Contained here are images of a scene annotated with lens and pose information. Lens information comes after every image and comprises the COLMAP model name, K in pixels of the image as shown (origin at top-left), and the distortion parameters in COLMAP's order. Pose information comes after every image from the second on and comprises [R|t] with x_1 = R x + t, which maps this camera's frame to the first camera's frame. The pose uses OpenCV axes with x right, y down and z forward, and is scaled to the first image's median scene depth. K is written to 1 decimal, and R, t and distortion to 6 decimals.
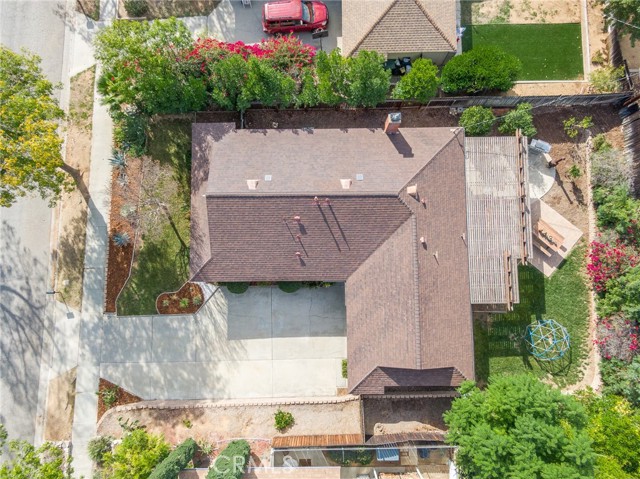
lens RADIAL K [[458.9, 0, 320.0], [0, 458.9, 239.5], [0, 0, 1]] dist [0.004760, -0.008086]
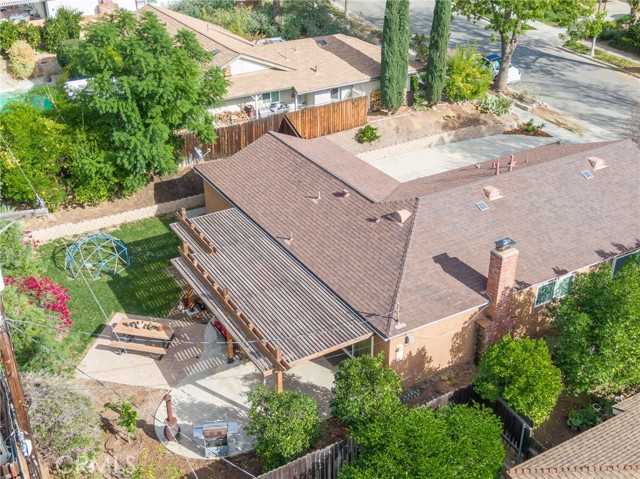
lens RADIAL K [[734.5, 0, 302.9], [0, 734.5, 239.5], [0, 0, 1]] dist [0.021165, 0.015136]
pose [[-0.876189, 0.253925, -0.409652, 0.649832], [-0.476411, -0.327603, 0.815910, -0.765206], [0.072976, 0.910054, 0.408014, 0.548492]]
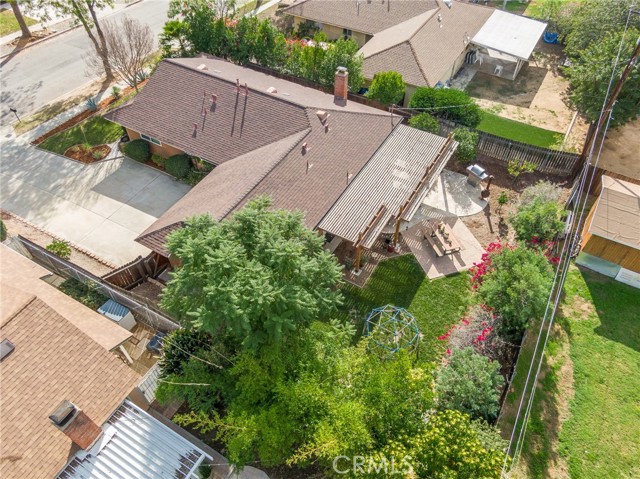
lens RADIAL K [[458.9, 0, 320.0], [0, 458.9, 239.5], [0, 0, 1]] dist [0.004760, -0.008086]
pose [[0.860099, 0.389514, -0.329405, 0.567998], [-0.508481, 0.706441, -0.492330, 0.522971], [0.040936, 0.590949, 0.805670, 0.308710]]
